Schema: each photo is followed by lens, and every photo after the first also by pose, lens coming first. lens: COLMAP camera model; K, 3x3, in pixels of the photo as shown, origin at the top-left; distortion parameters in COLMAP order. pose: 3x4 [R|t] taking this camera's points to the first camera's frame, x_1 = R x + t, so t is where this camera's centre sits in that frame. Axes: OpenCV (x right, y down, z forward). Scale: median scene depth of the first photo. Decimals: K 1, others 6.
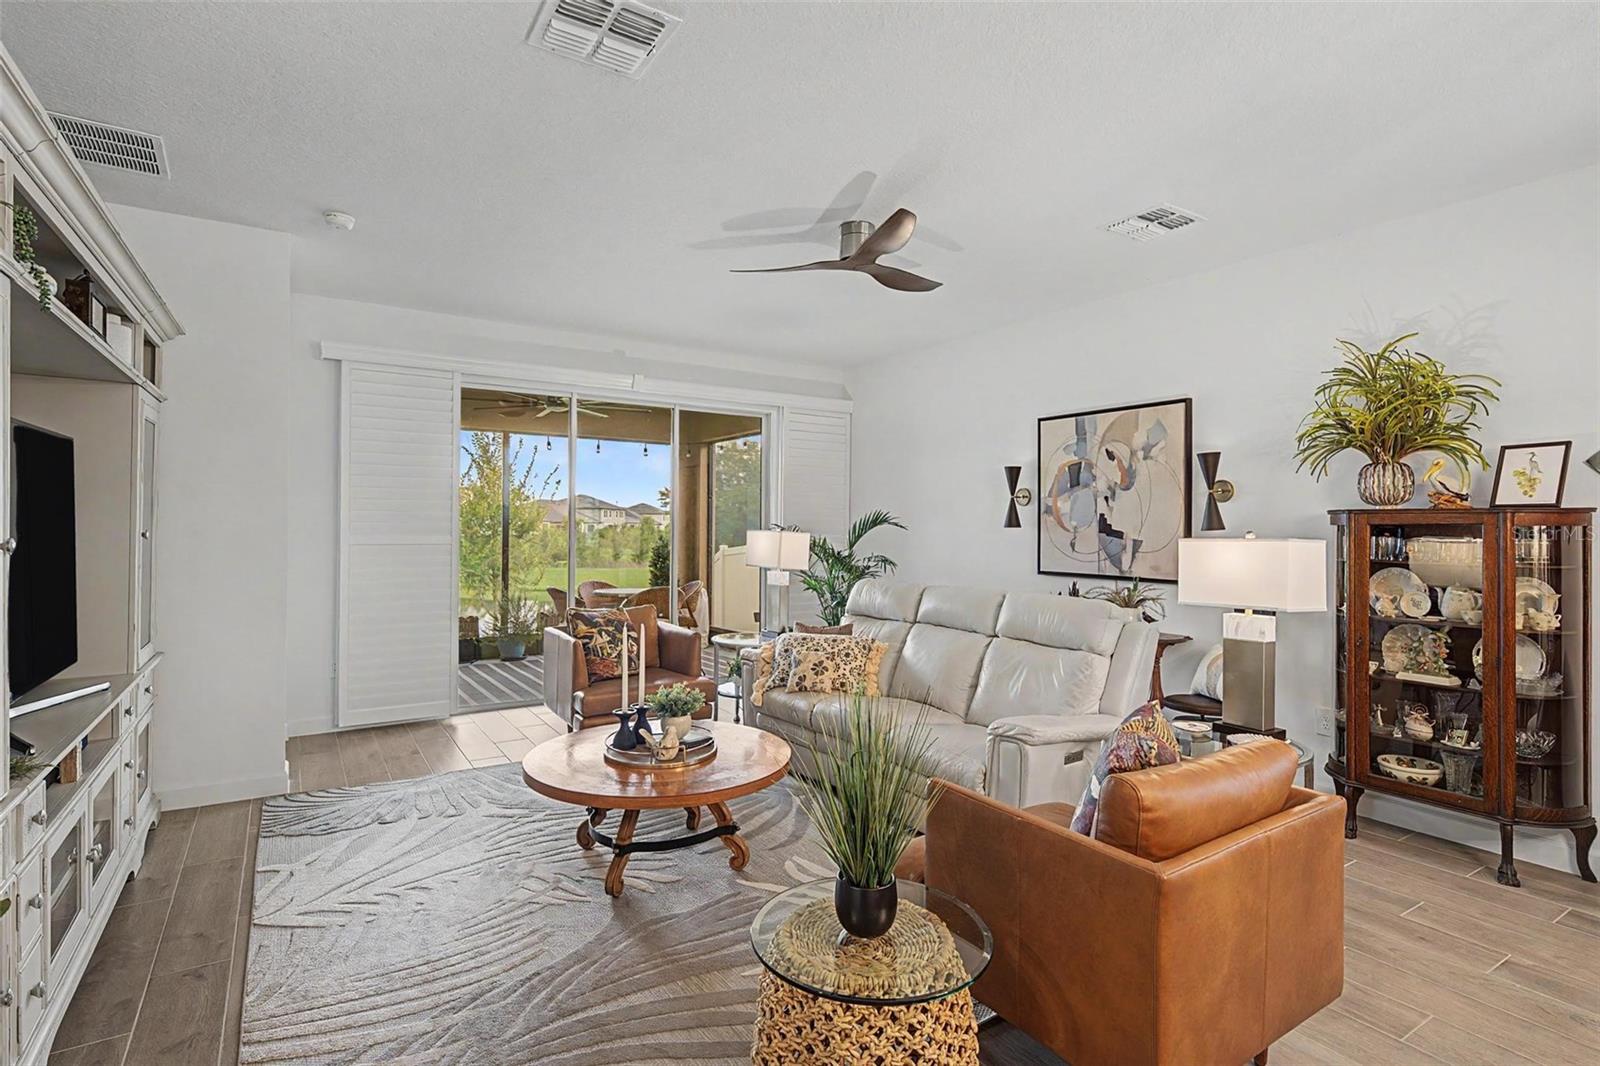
lens RADIAL K [[799.1, 0, 800.8], [0, 799.1, 522.5], [0, 0, 1]] dist [0.002899, 0.000571]
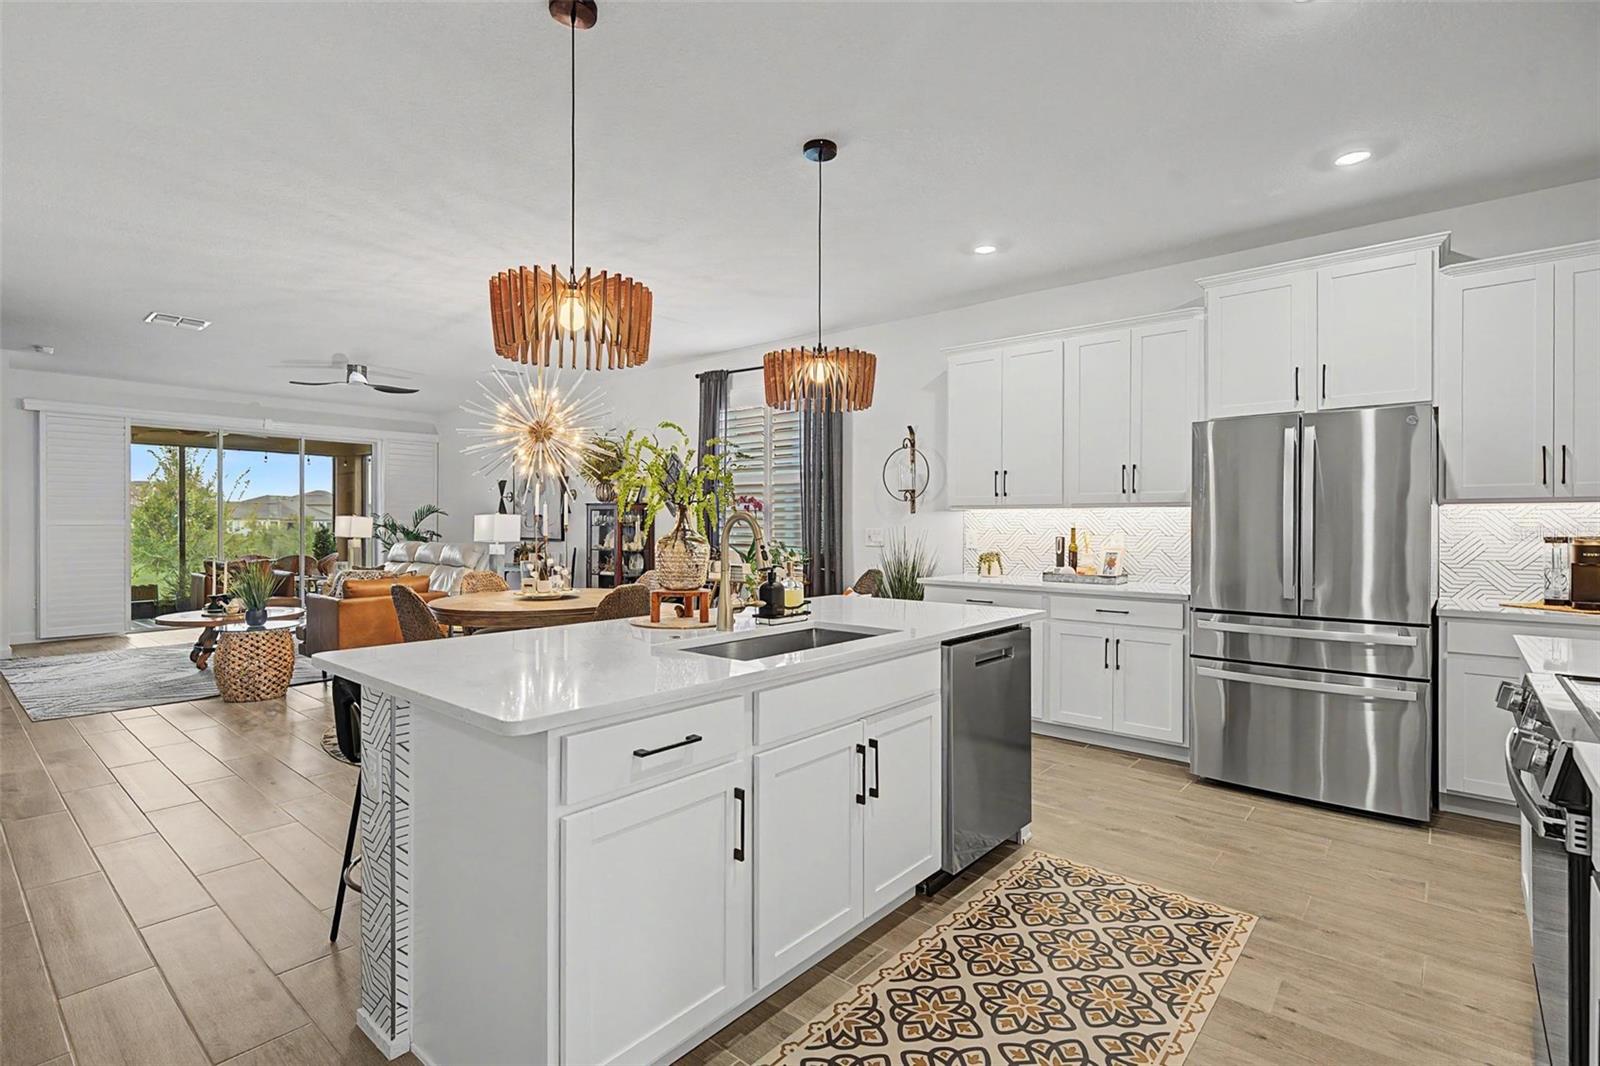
lens RADIAL K [[756.6, 0, 798.6], [0, 756.6, 522.6], [0, 0, 1]] dist [0.008932, -0.002489]
pose [[0.958352, -0.007132, 0.285499, 0.460995], [0.005259, 0.999959, 0.007325, 0.019120], [-0.285540, -0.005518, 0.958351, -0.926623]]
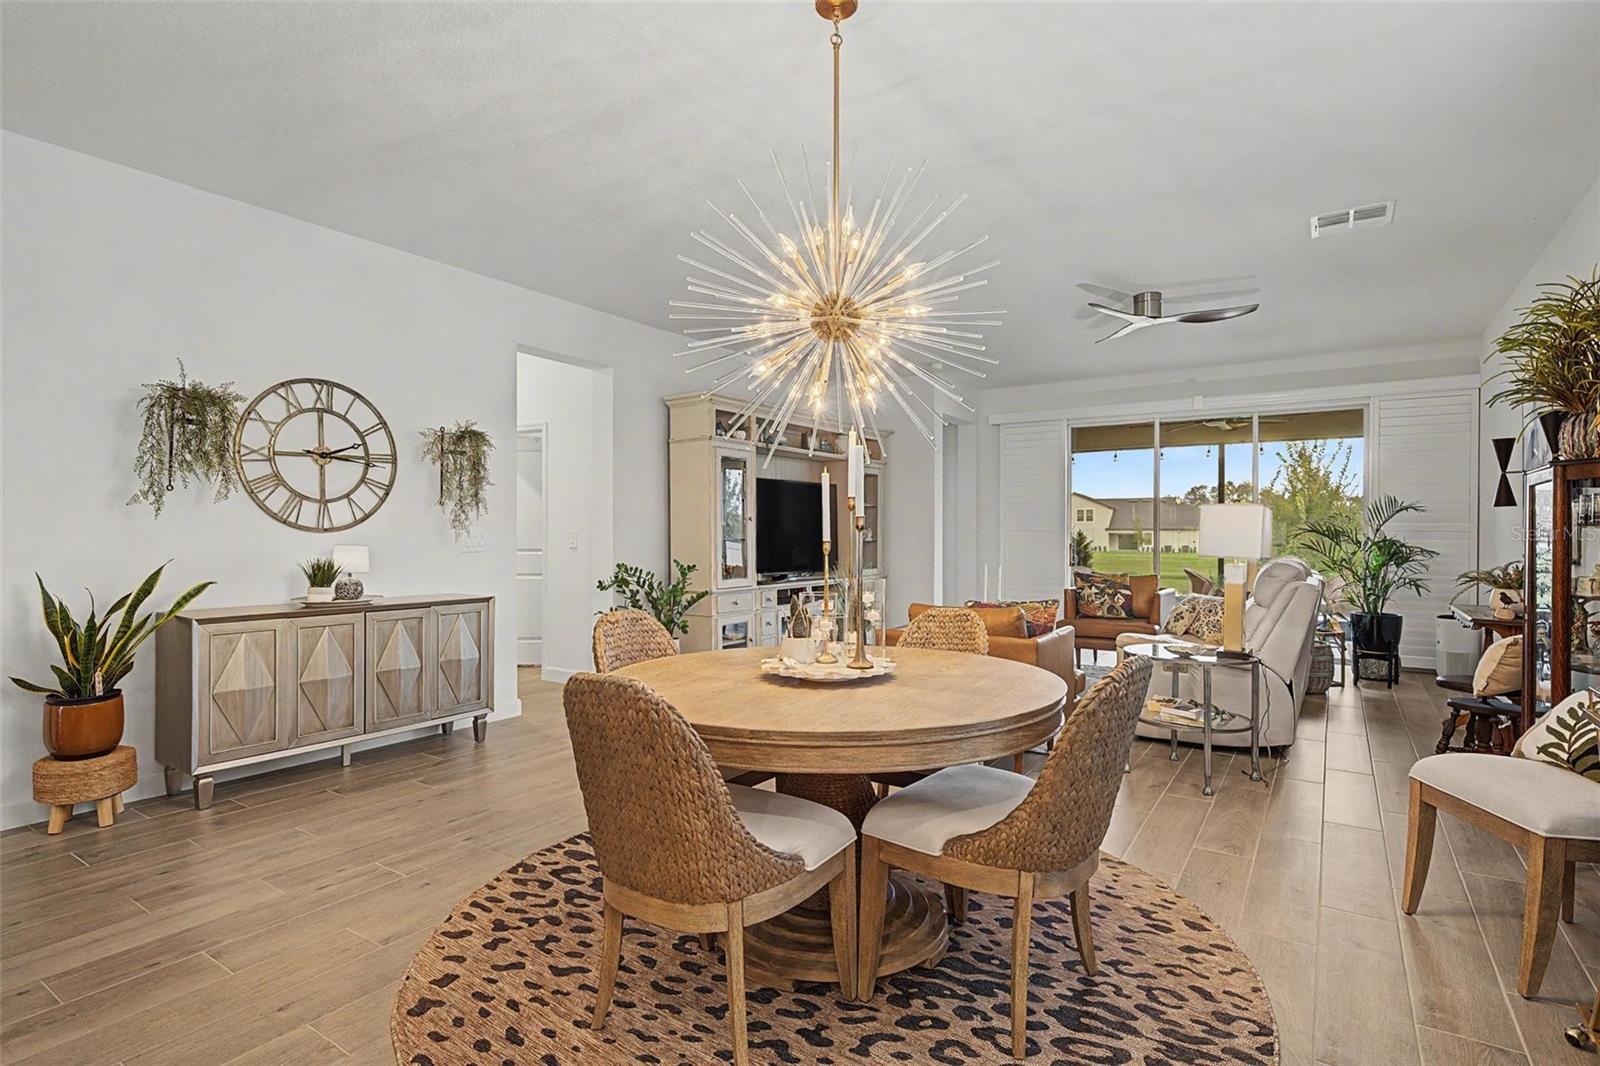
lens RADIAL K [[799.1, 0, 787.3], [0, 799.1, 538.0], [0, 0, 1]] dist [0.002899, 0.000571]
pose [[0.380783, -0.002606, -0.924661, 0.862504], [0.006750, 0.999977, -0.000038, 0.039558], [0.924640, -0.006227, 0.380792, -0.095329]]
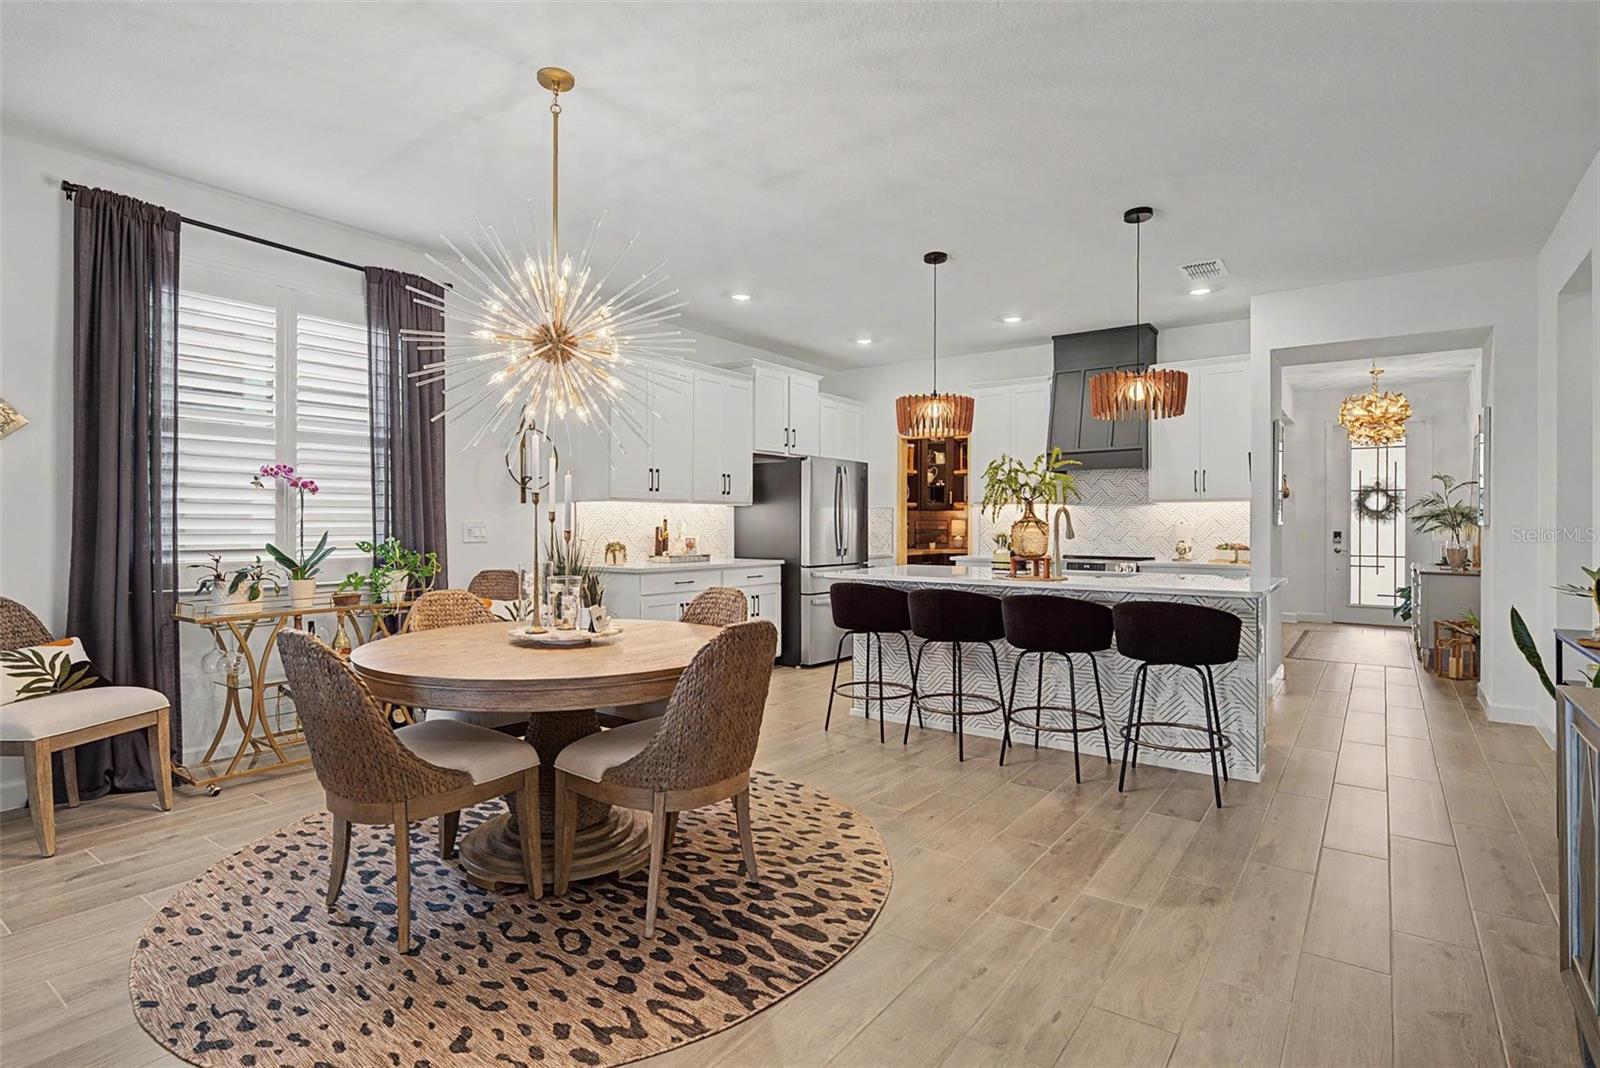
lens RADIAL K [[799.1, 0, 799.8], [0, 799.1, 523.5], [0, 0, 1]] dist [0.002899, 0.000571]
pose [[-0.358318, -0.011022, 0.933534, -0.178299], [-0.009482, 0.999922, 0.008166, 0.029199], [-0.933551, -0.005926, -0.358395, 0.159159]]
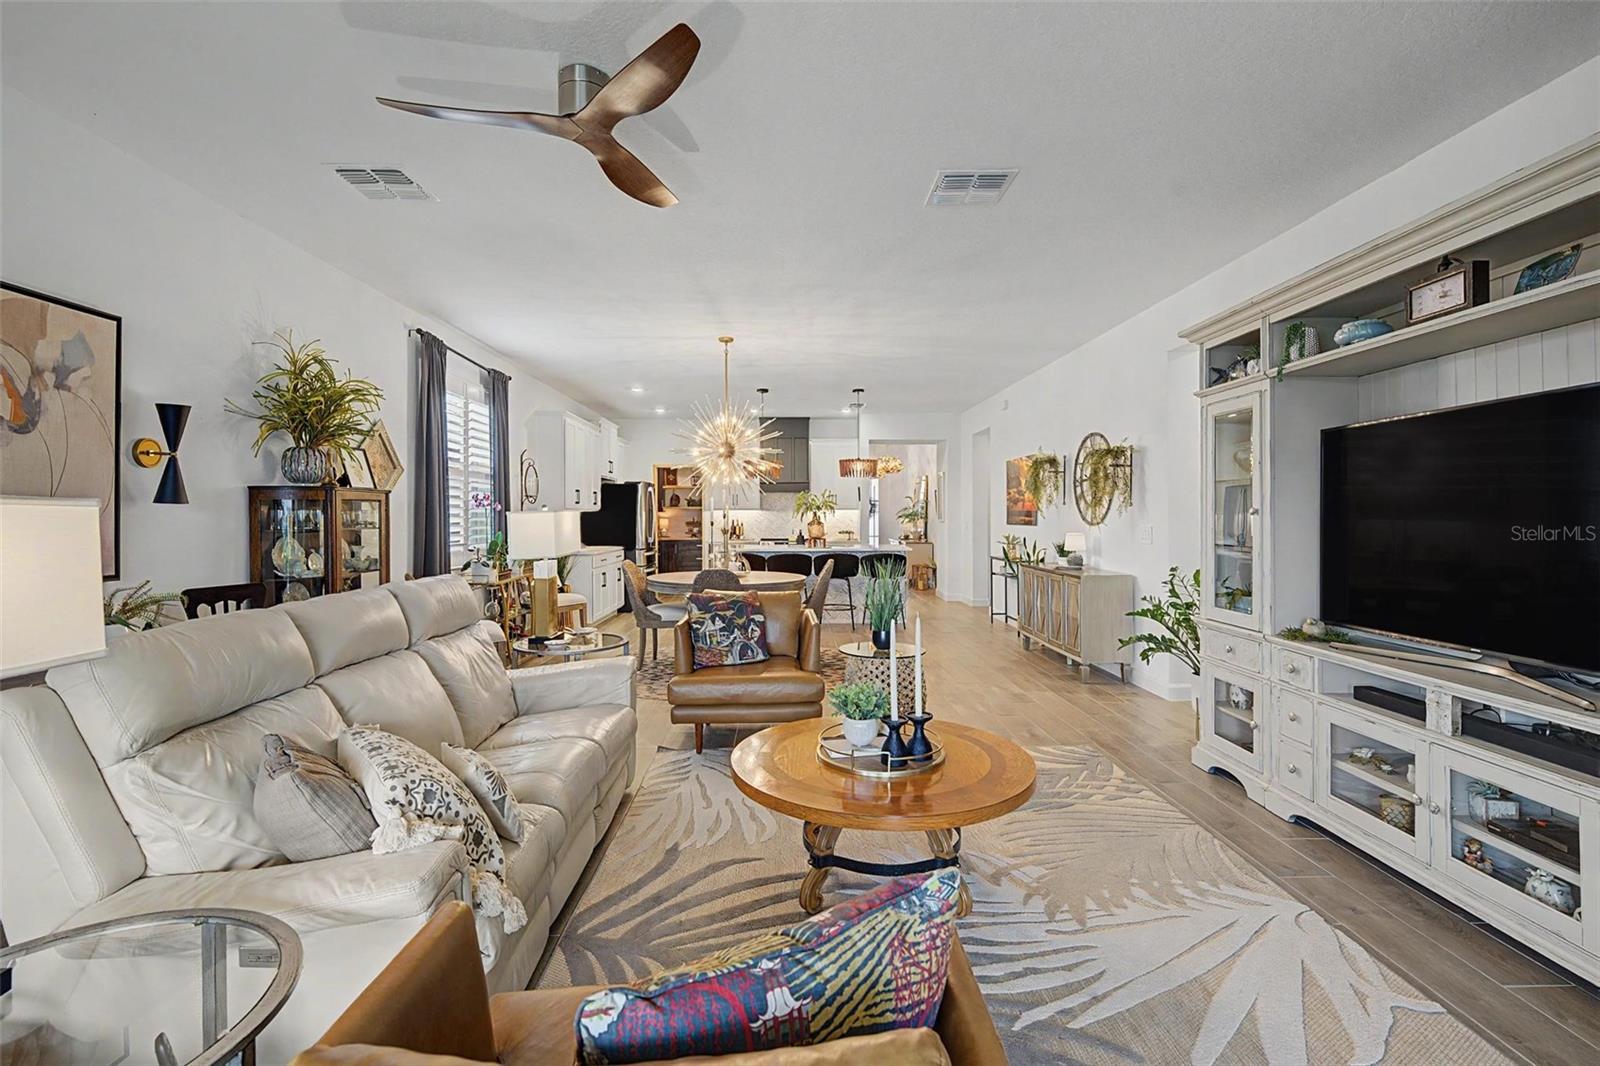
lens RADIAL K [[722.5, 0, 782.0], [0, 722.5, 515.7], [0, 0, 1]] dist [0.003861, 0.000691]
pose [[-0.839171, -0.007523, 0.543815, -0.325930], [-0.007244, 0.999970, 0.002655, 0.013217], [-0.543819, -0.001711, -0.839201, 1.099794]]
